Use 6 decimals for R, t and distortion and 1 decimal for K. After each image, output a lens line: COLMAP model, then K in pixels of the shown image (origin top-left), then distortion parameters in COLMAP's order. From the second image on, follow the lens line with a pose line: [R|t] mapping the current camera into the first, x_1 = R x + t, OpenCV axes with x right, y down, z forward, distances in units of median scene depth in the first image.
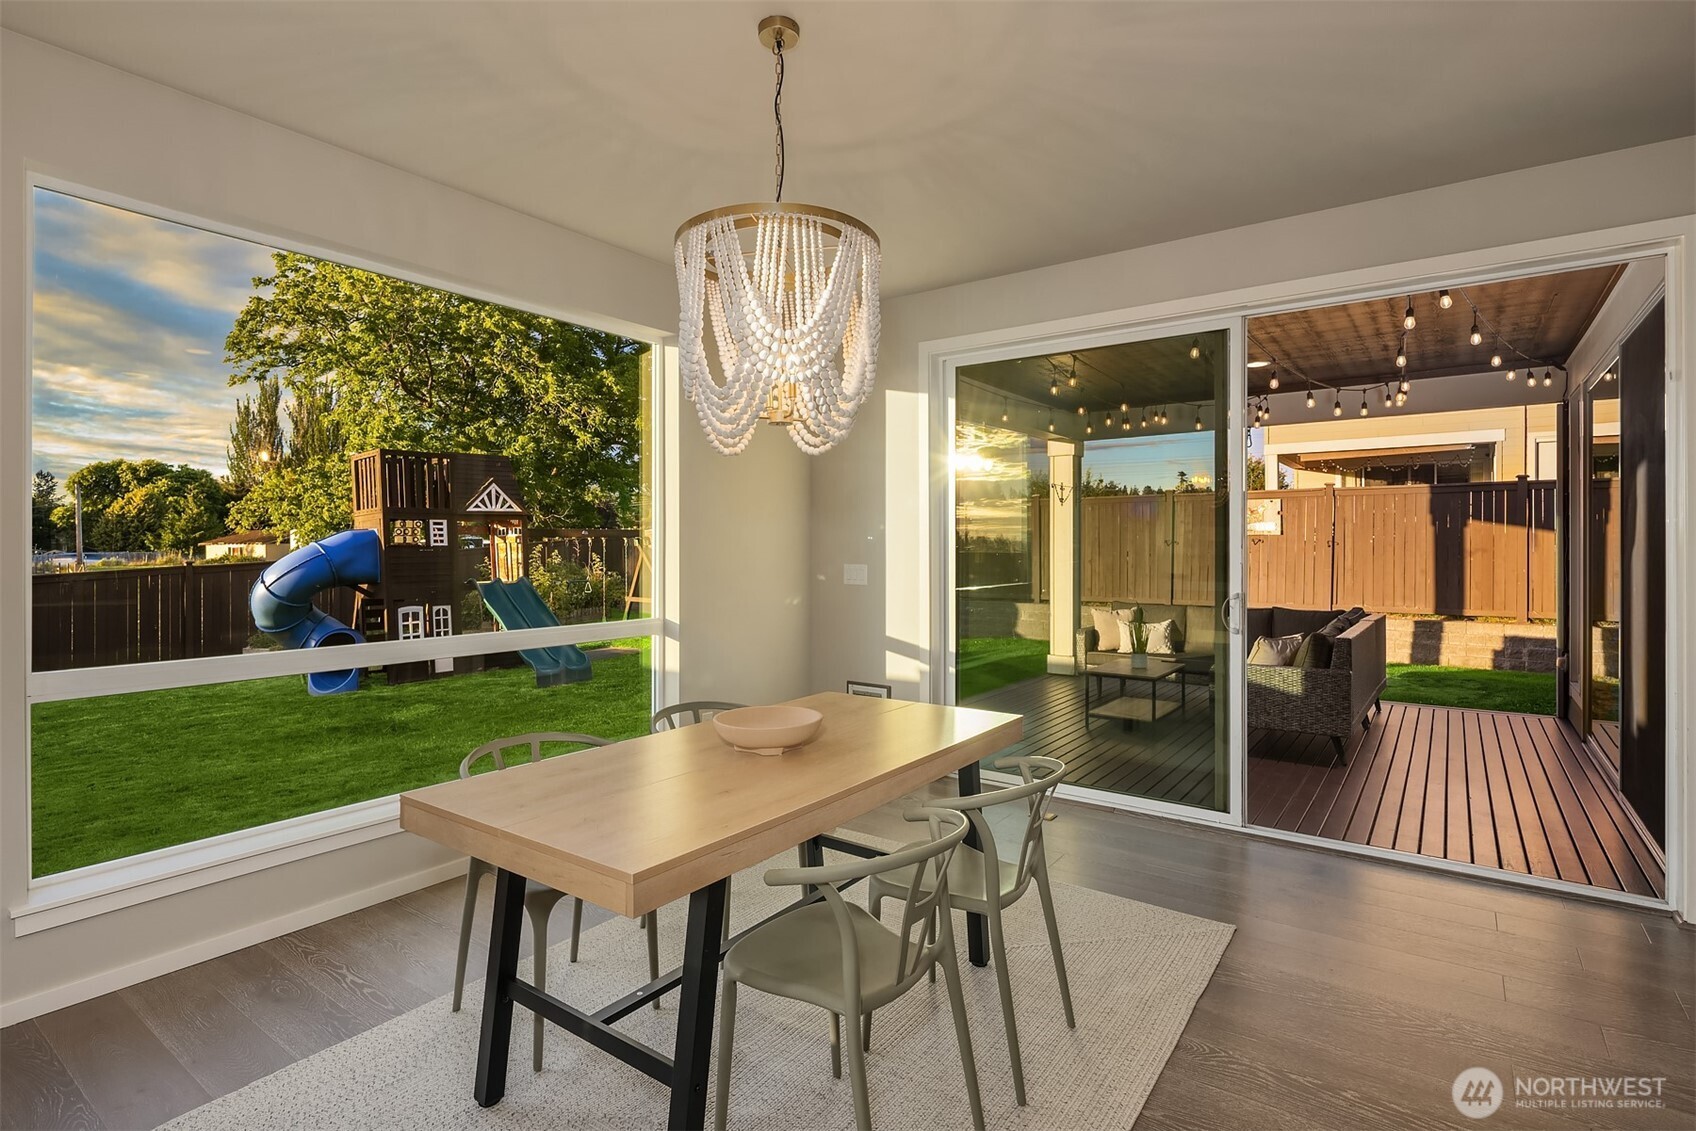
lens RADIAL K [[836.0, 0, 845.9], [0, 836.0, 546.8], [0, 0, 1]] dist [0.000066, -0.000081]
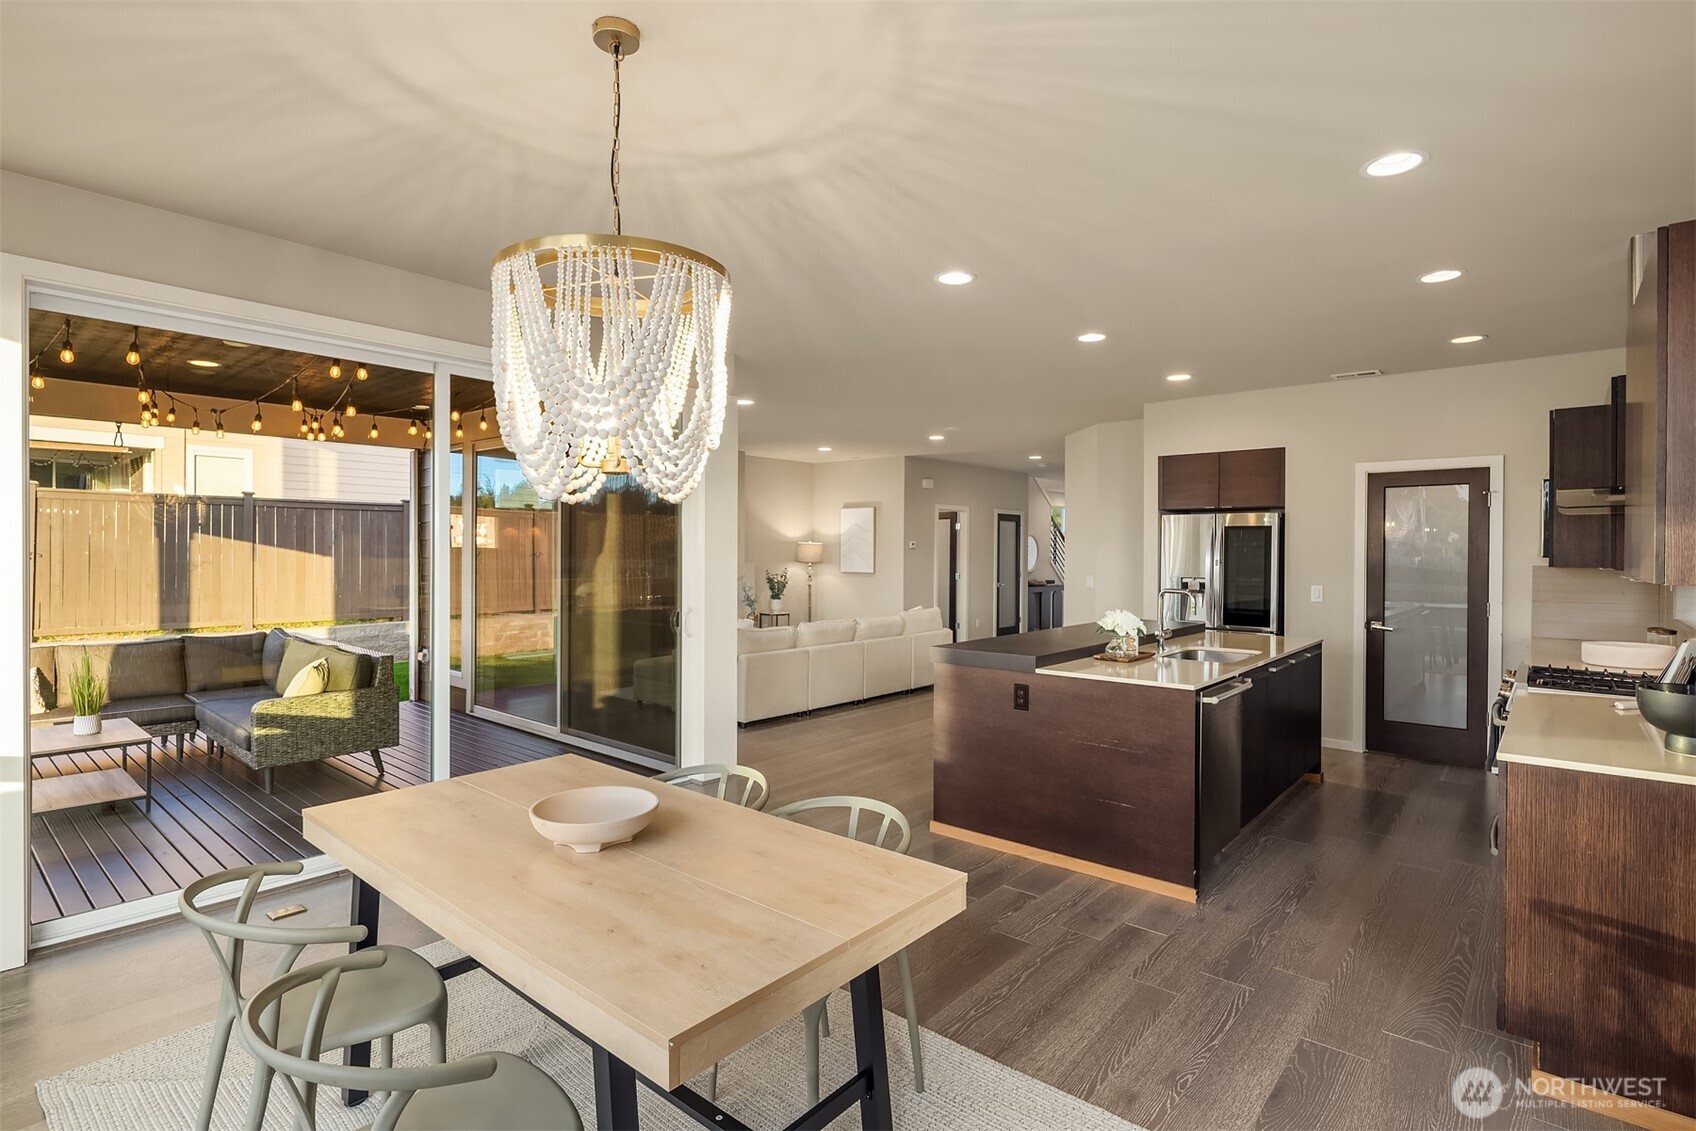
lens RADIAL K [[857.3, 0, 848.0], [0, 857.3, 565.5], [0, 0, 1]] dist [0.001037, -0.000059]
pose [[0.066474, -0.017606, 0.997633, -0.460919], [-0.005031, 0.999826, 0.017980, -0.030996], [-0.997775, -0.006215, 0.066374, 0.321923]]
